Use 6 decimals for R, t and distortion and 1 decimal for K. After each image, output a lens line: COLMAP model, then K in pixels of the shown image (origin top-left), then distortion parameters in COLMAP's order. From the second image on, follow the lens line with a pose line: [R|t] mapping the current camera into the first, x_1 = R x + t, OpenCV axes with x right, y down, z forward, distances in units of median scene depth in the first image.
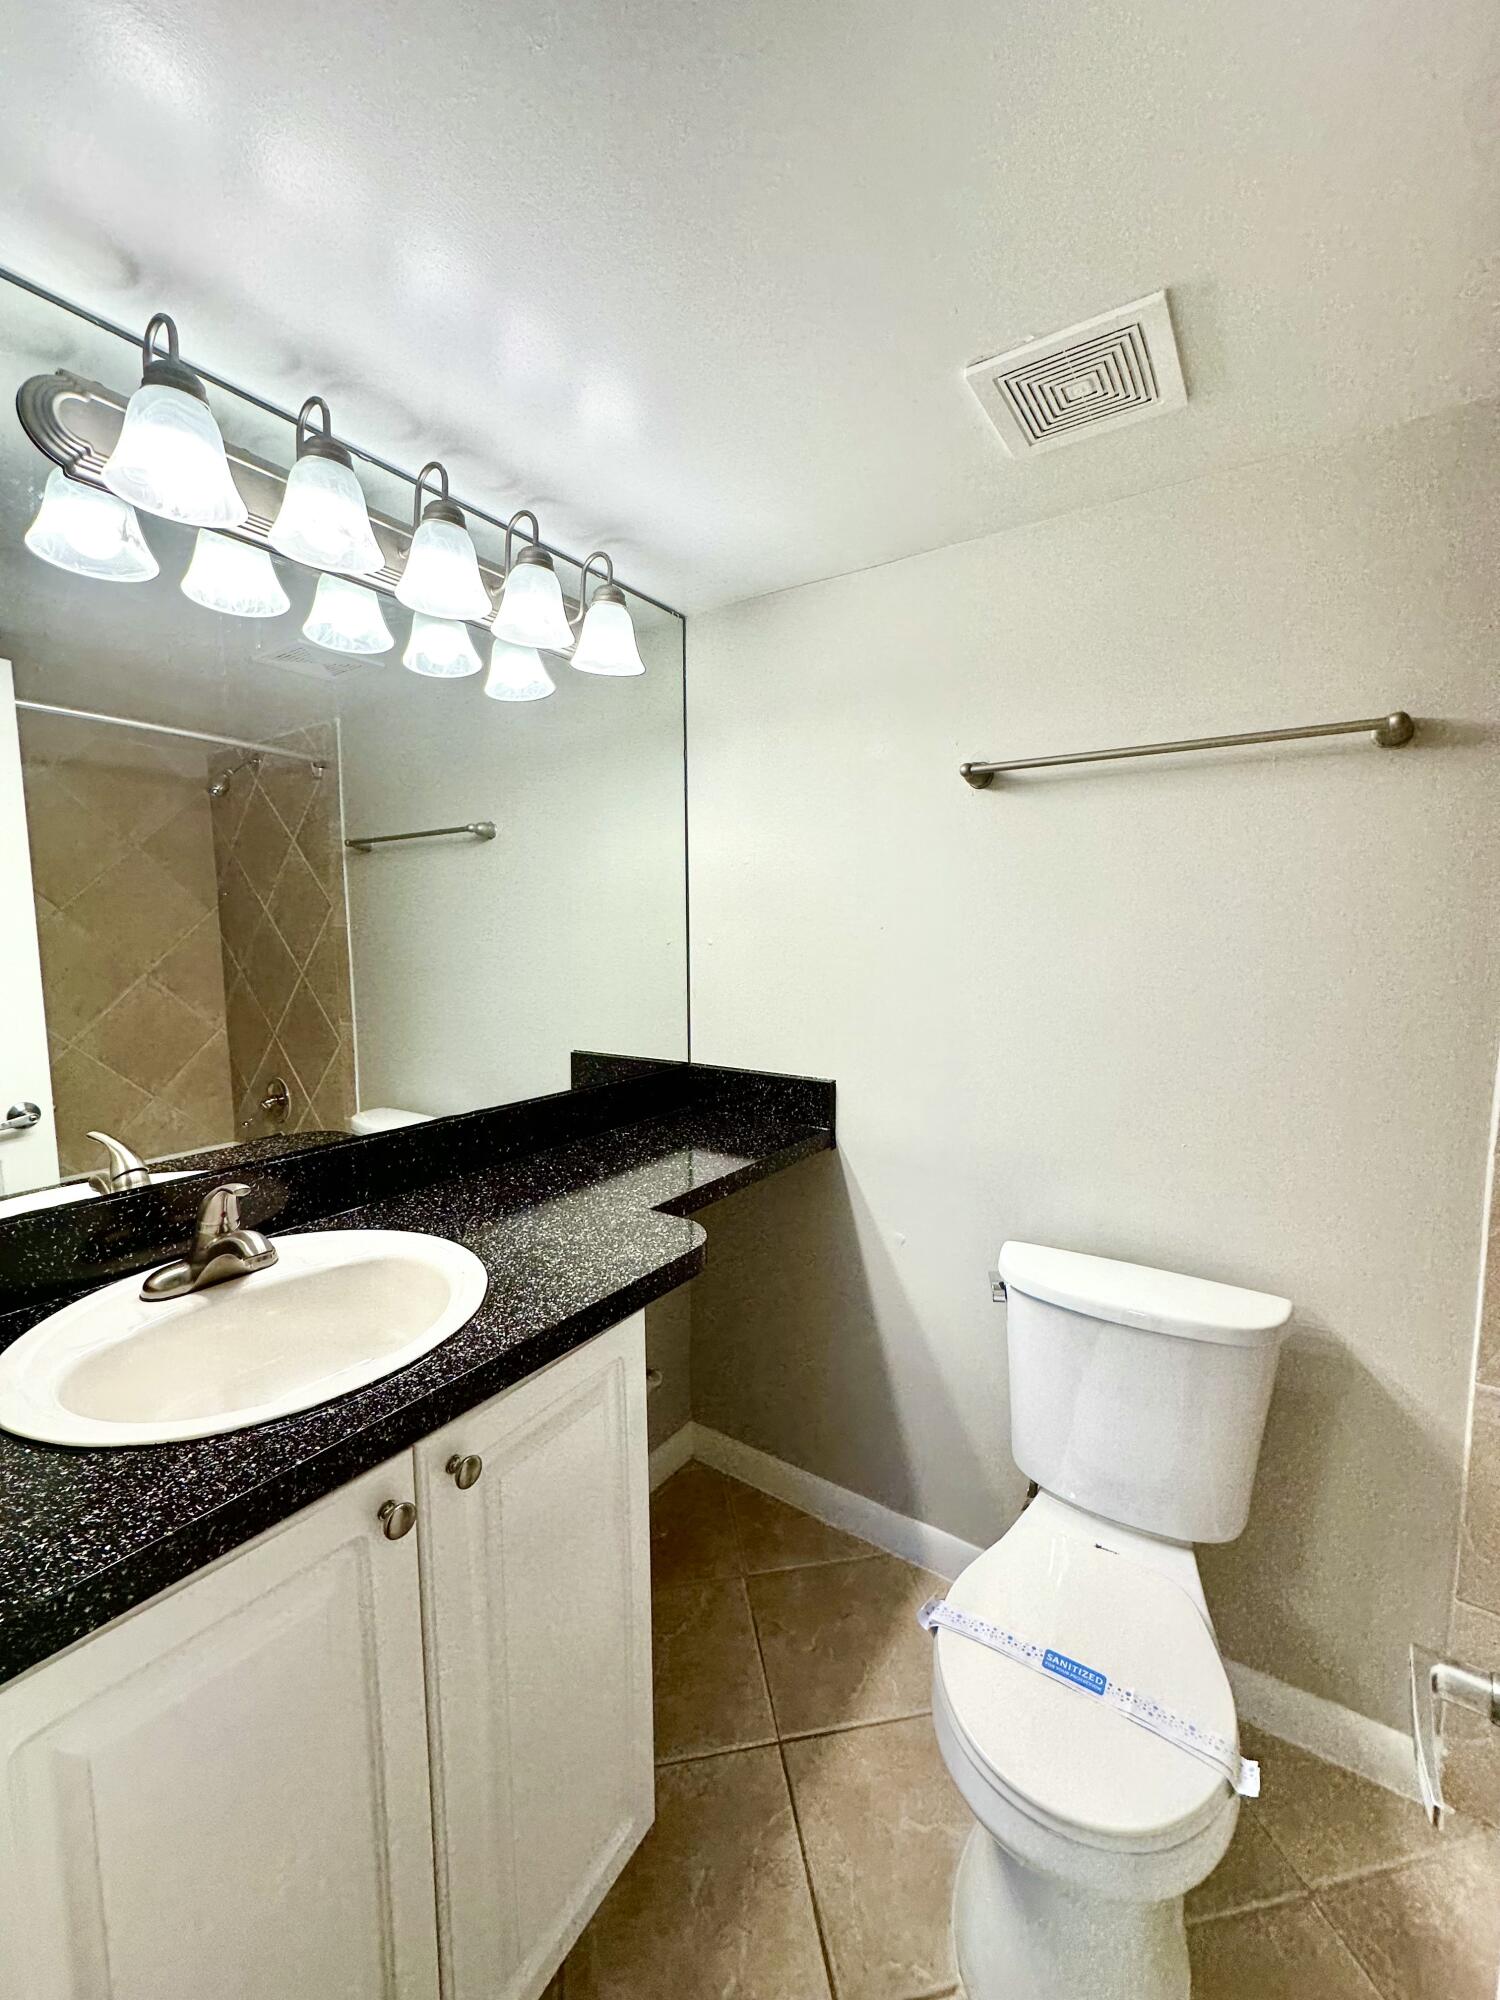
lens RADIAL K [[796.7, 0, 741.6], [0, 796.7, 1007.6], [0, 0, 1]] dist [-0.004637, 0.000654]
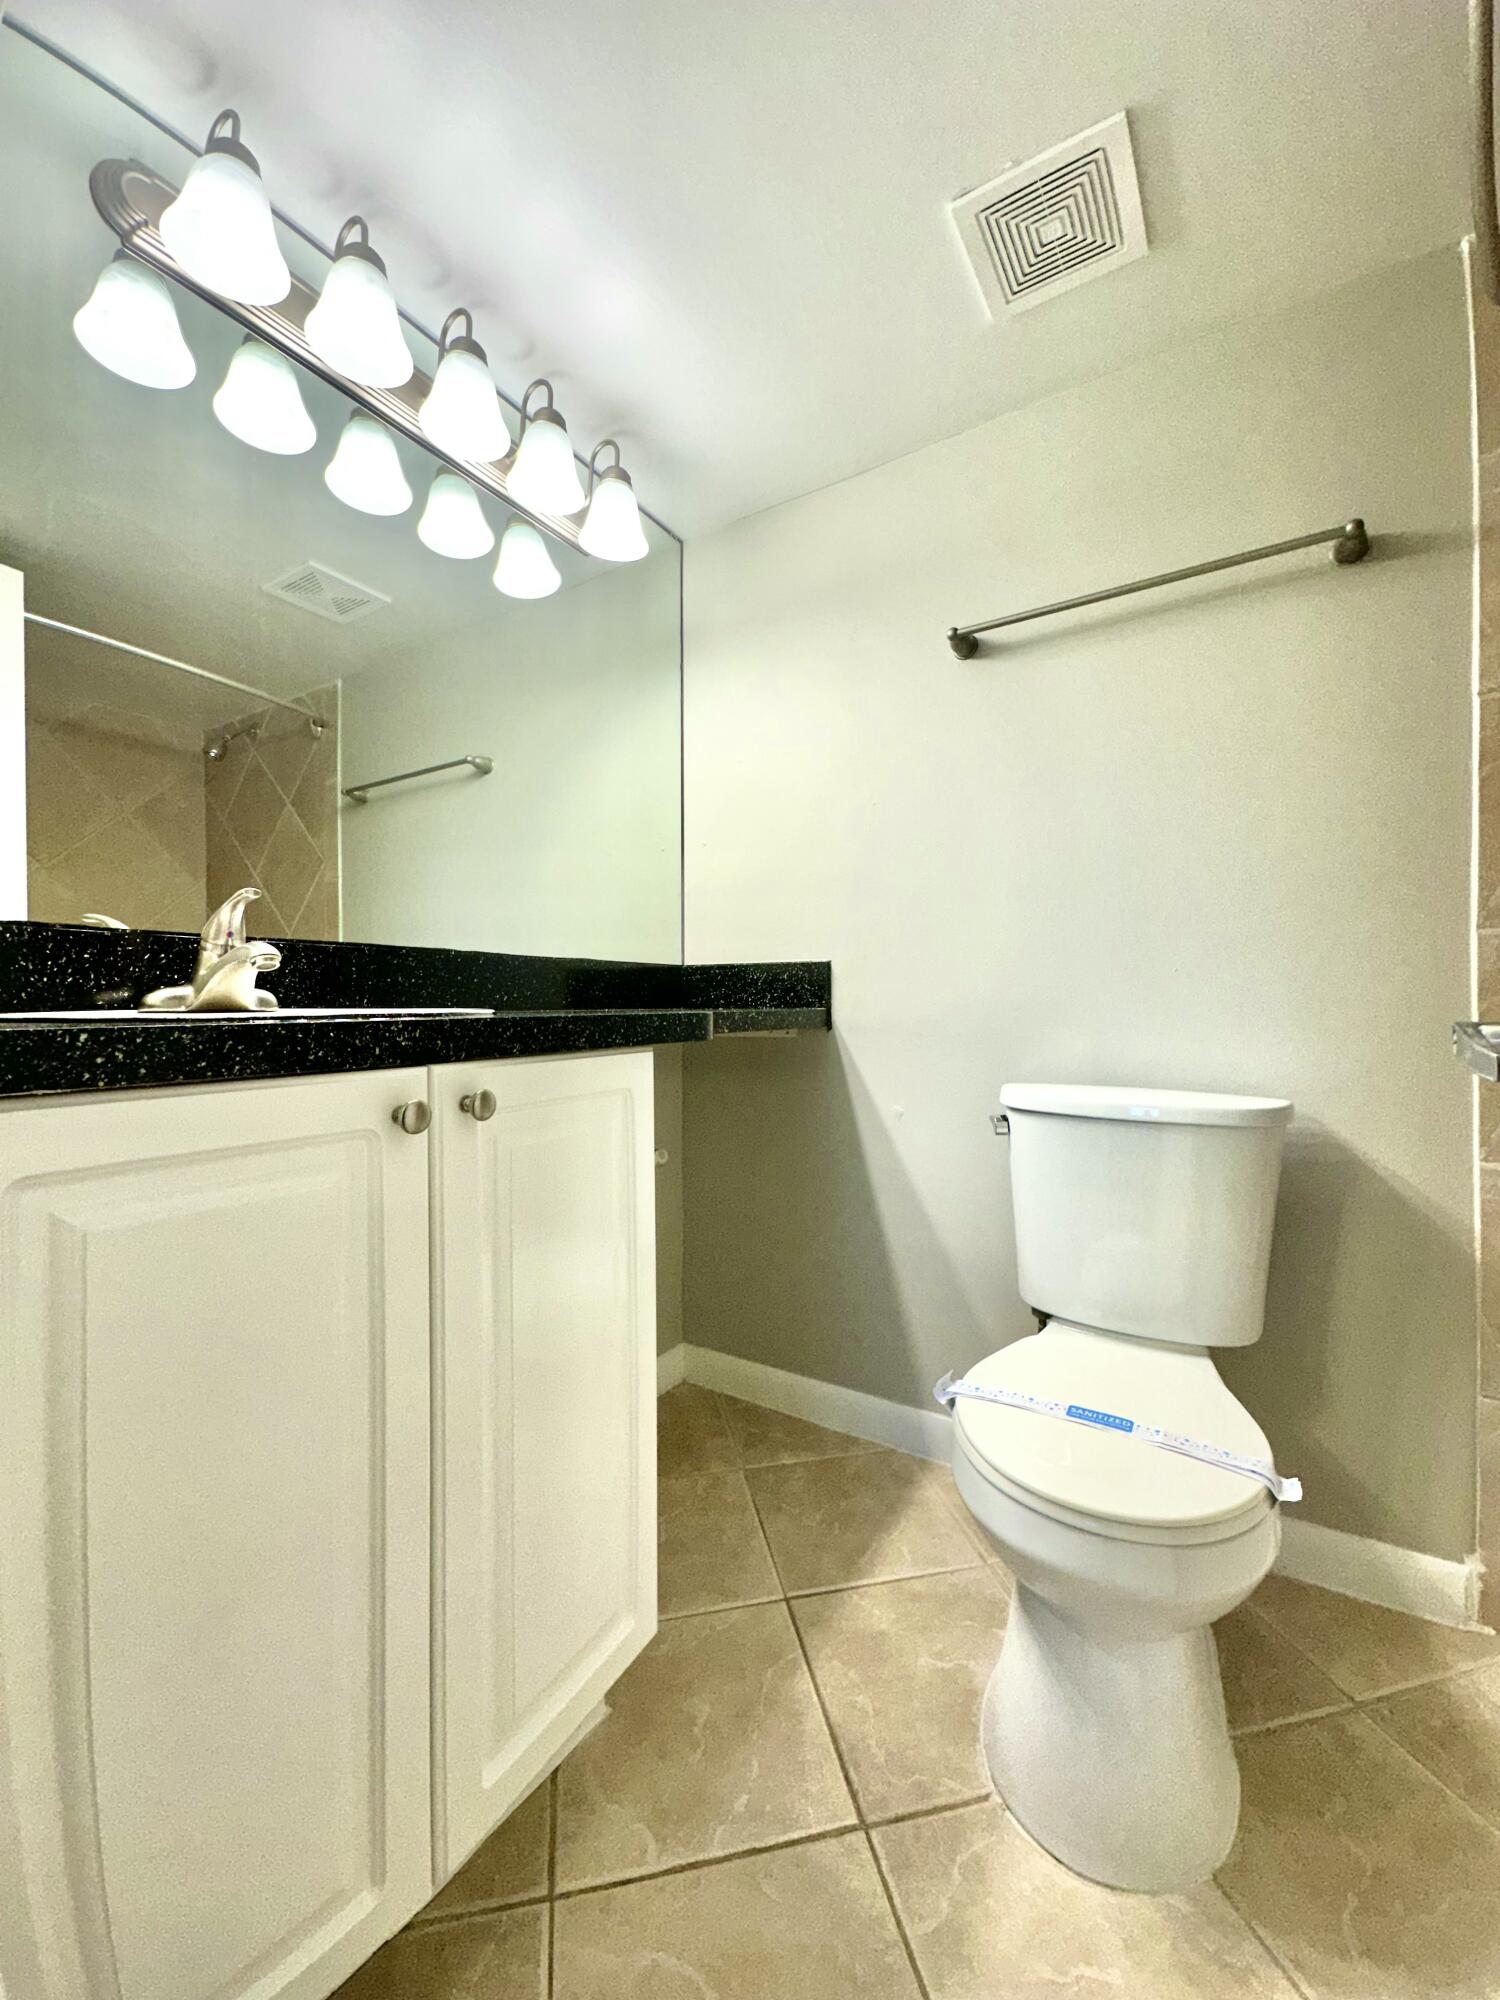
lens RADIAL K [[796.7, 0, 736.9], [0, 796.7, 1040.6], [0, 0, 1]] dist [-0.004637, 0.000654]
pose [[0.999619, 0.001222, 0.027591, -0.039820], [0.001445, 0.995338, -0.096442, 0.398408], [-0.027581, 0.096446, 0.994956, 0.011369]]
